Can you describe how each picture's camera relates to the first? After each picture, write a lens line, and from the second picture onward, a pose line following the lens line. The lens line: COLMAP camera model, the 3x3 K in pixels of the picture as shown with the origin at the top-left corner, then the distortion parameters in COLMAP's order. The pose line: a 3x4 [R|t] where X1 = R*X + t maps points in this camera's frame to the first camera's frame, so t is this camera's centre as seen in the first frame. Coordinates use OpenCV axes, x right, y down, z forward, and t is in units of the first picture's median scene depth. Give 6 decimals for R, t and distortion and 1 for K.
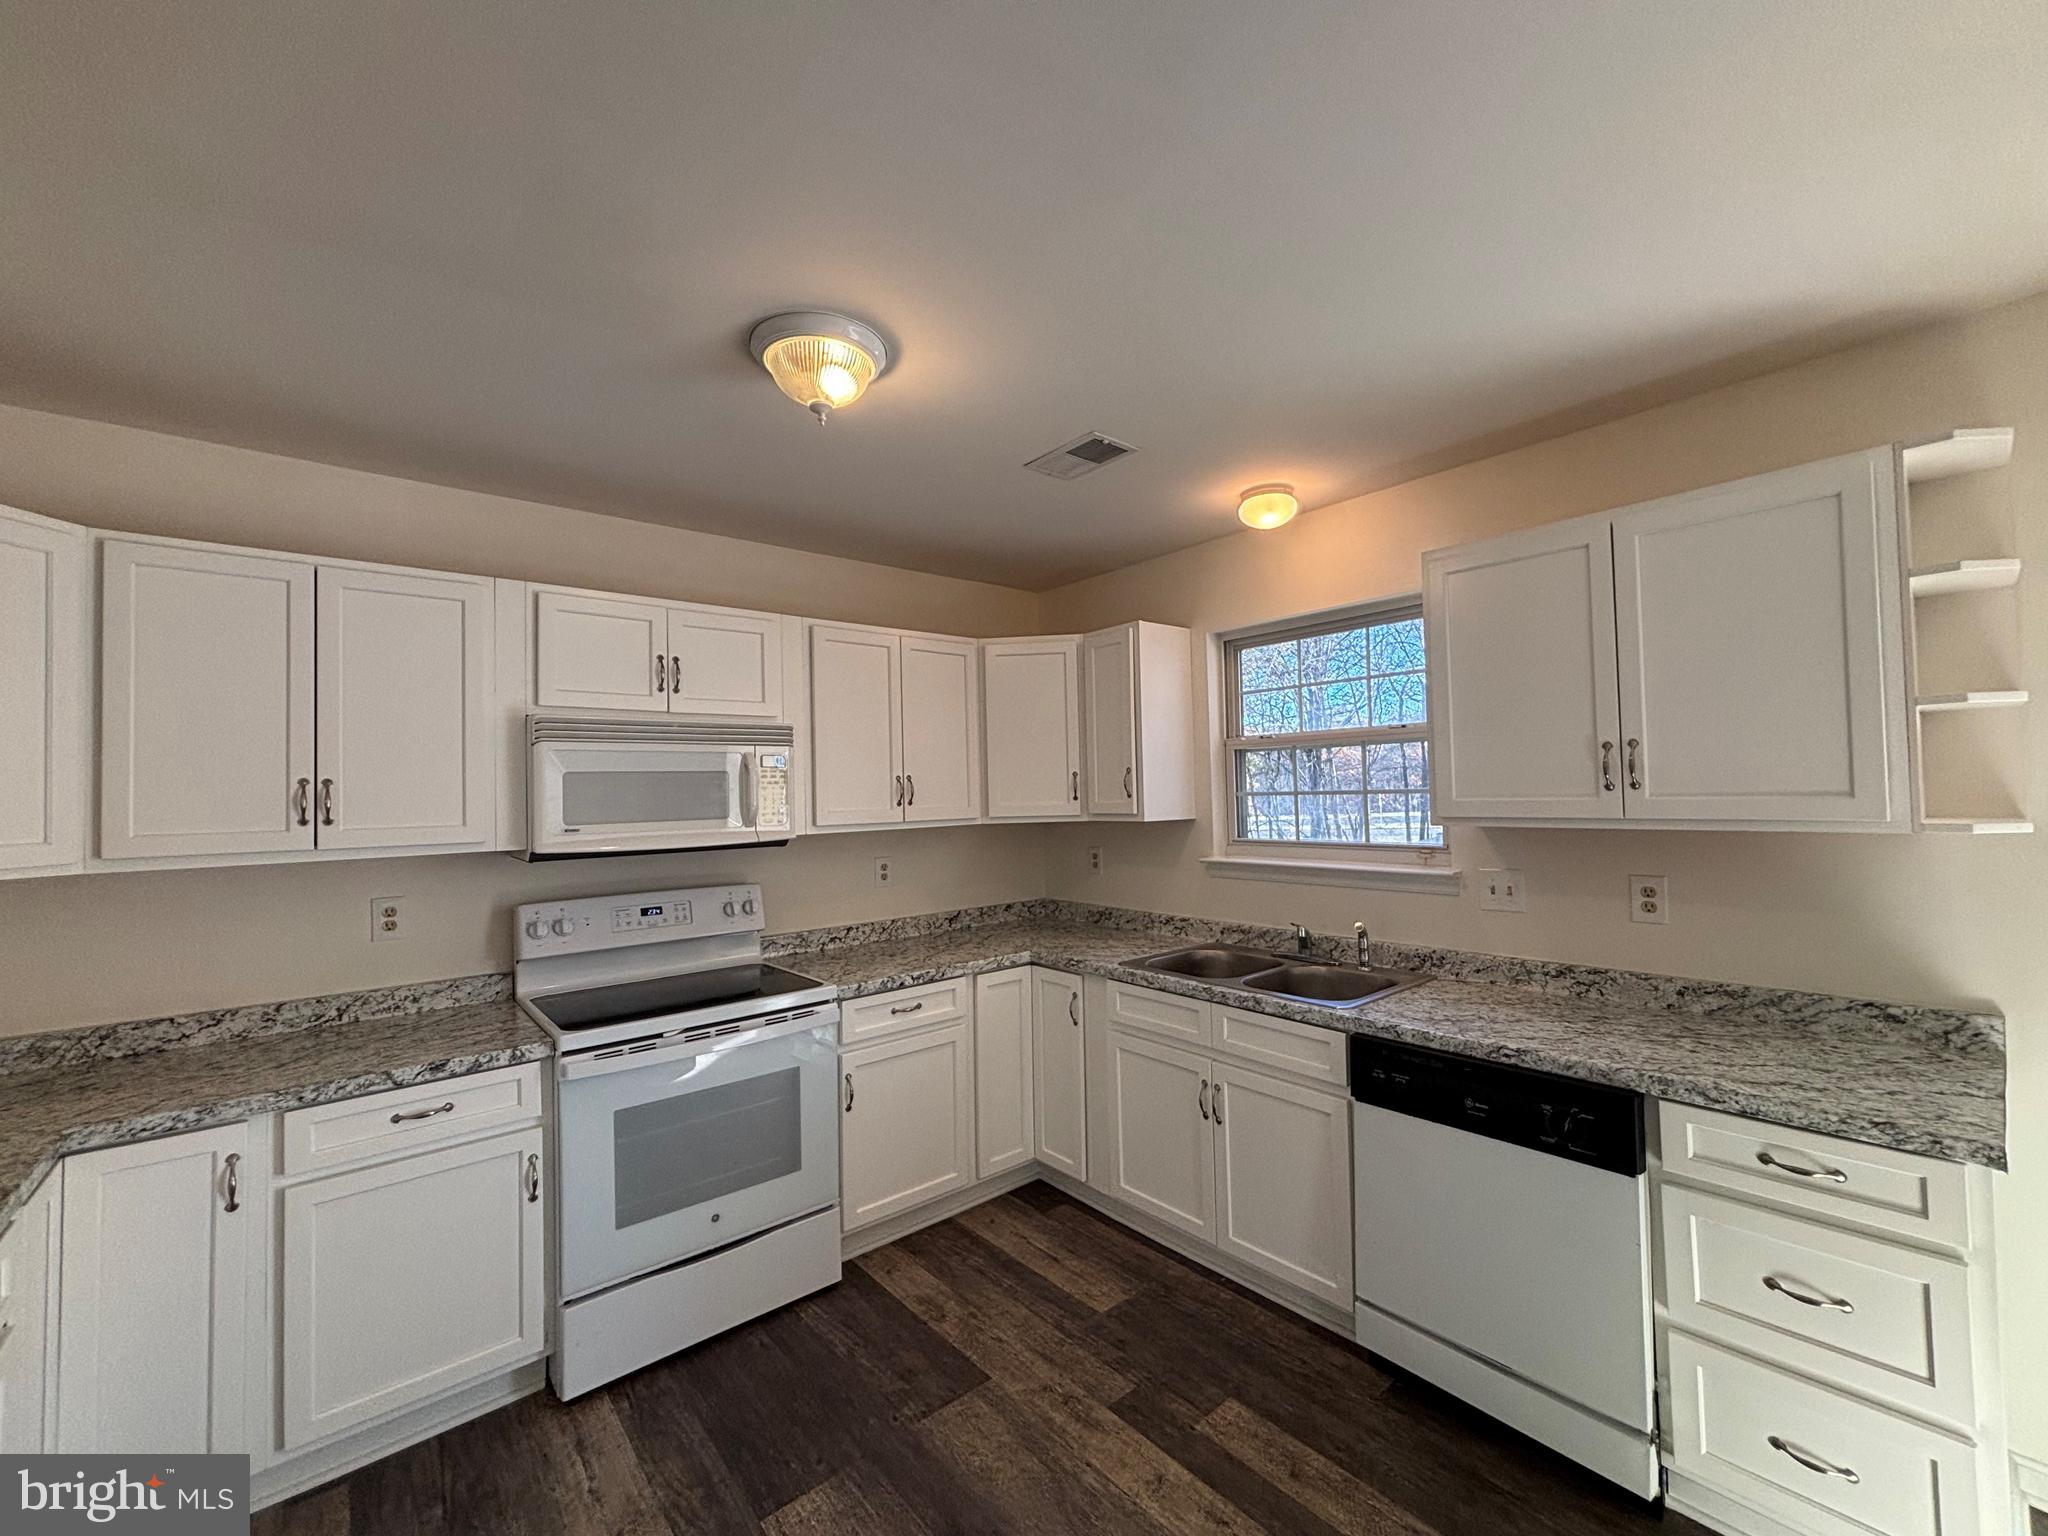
lens RADIAL K [[826.4, 0, 1022.9], [0, 826.4, 772.1], [0, 0, 1]] dist [0.002842, -0.000159]
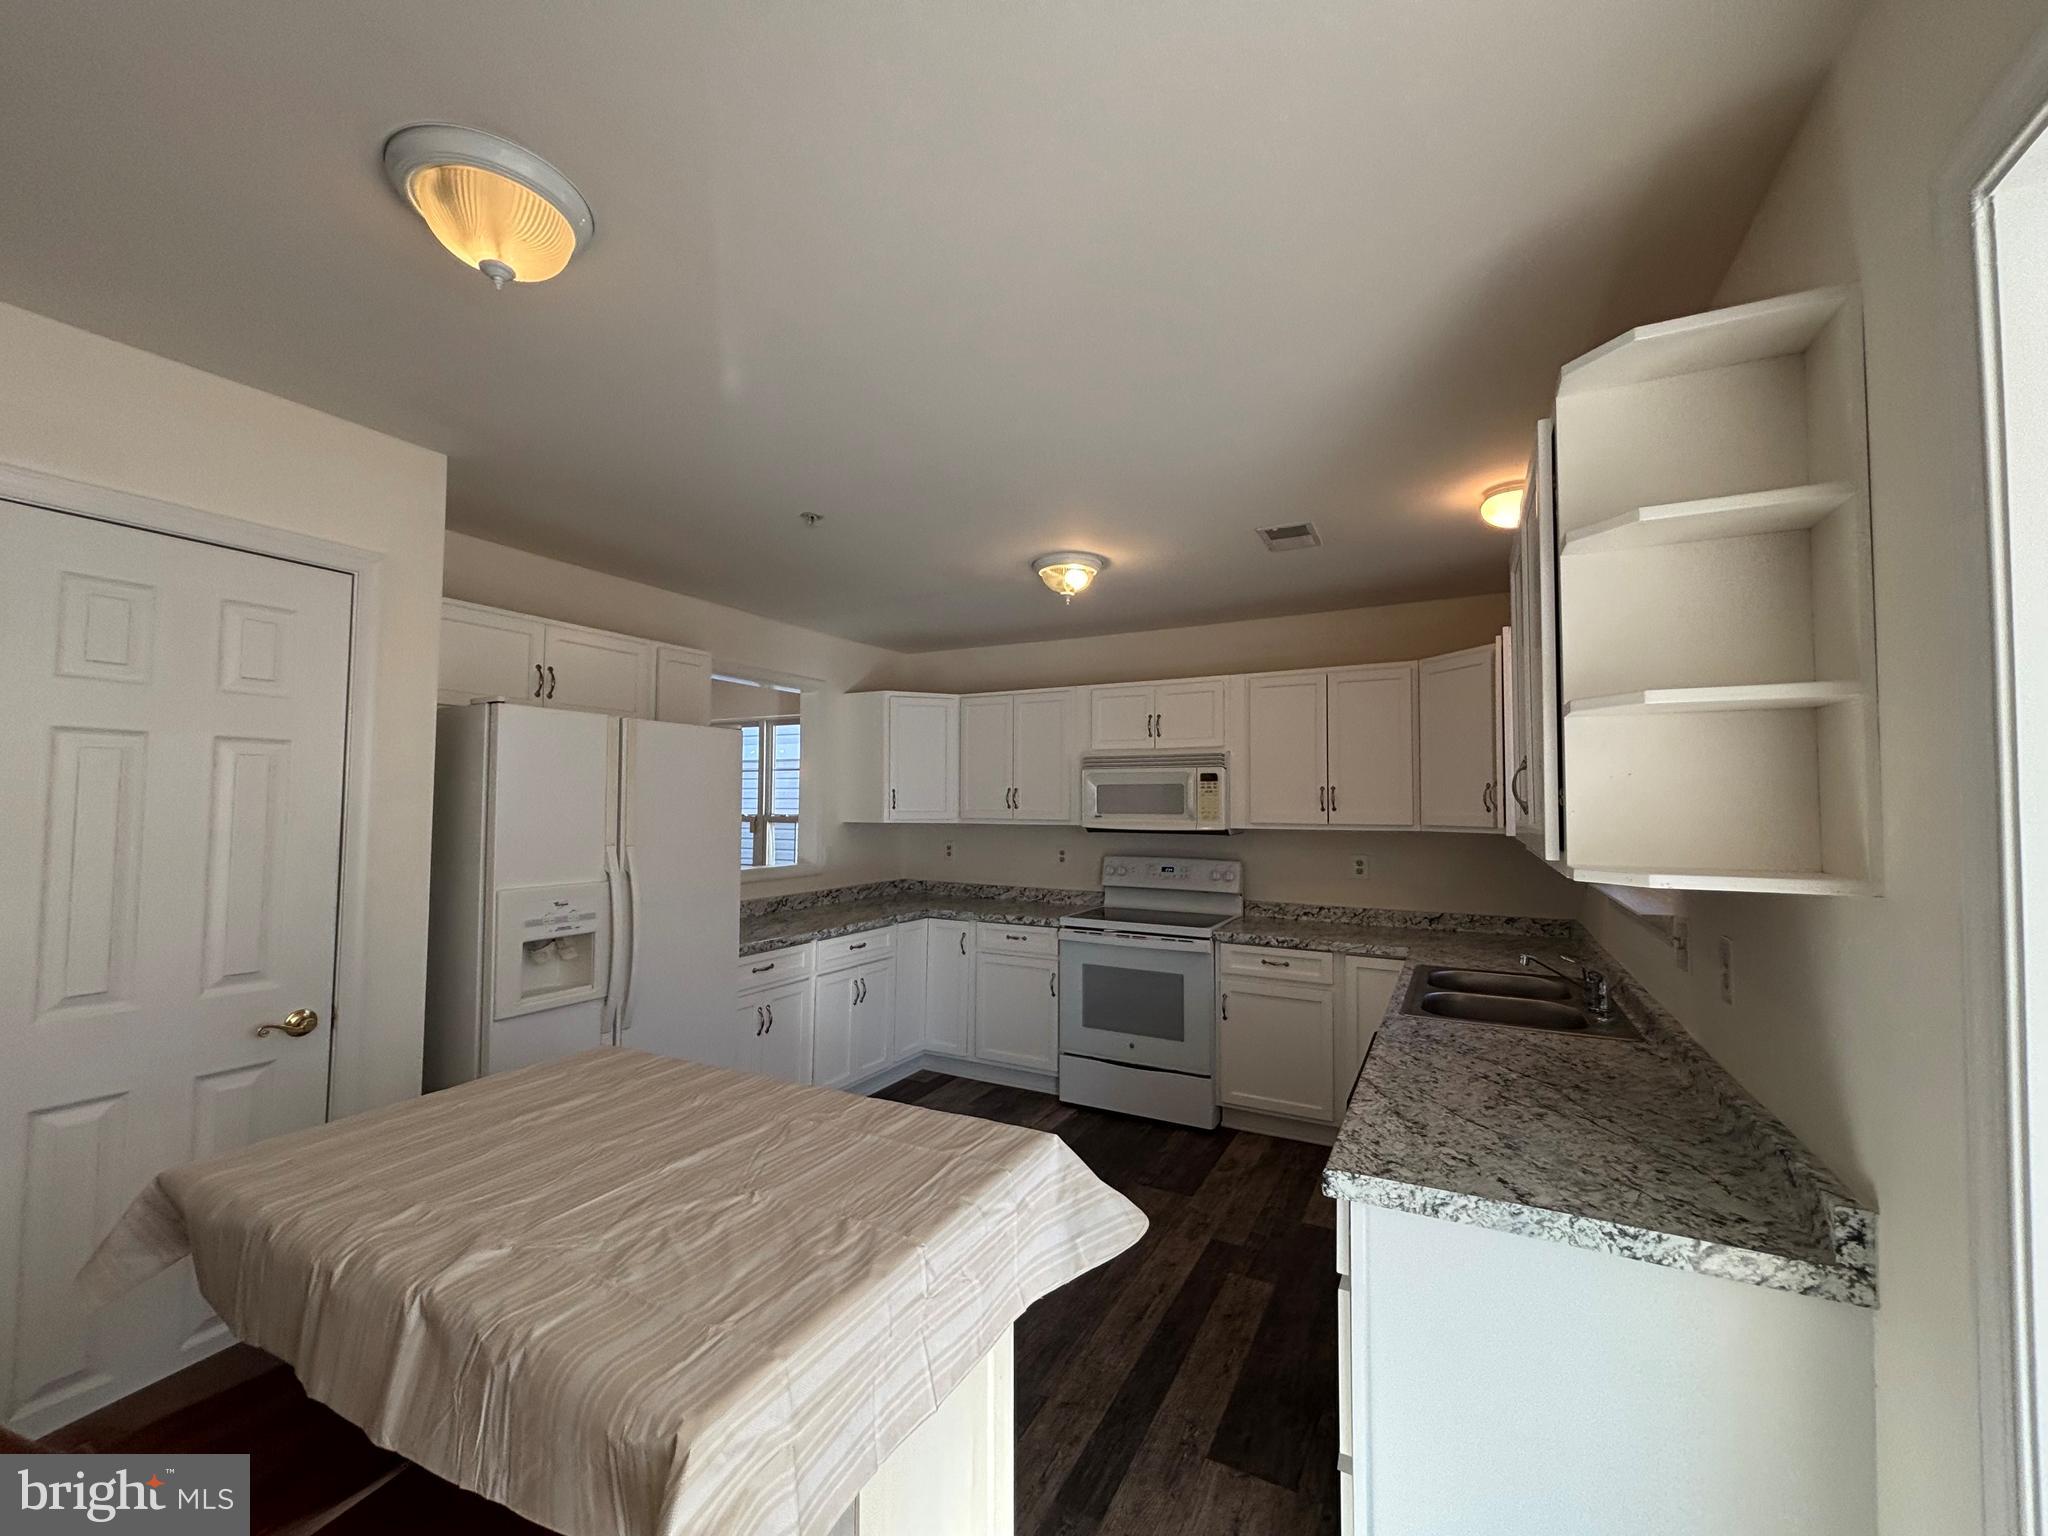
lens RADIAL K [[826.4, 0, 1015.1], [0, 826.4, 770.2], [0, 0, 1]] dist [0.002842, -0.000159]
pose [[0.361081, -0.011903, -0.932459, 1.105616], [0.007705, 0.999922, -0.009780, -0.016225], [0.932503, -0.003653, 0.361145, 0.153548]]
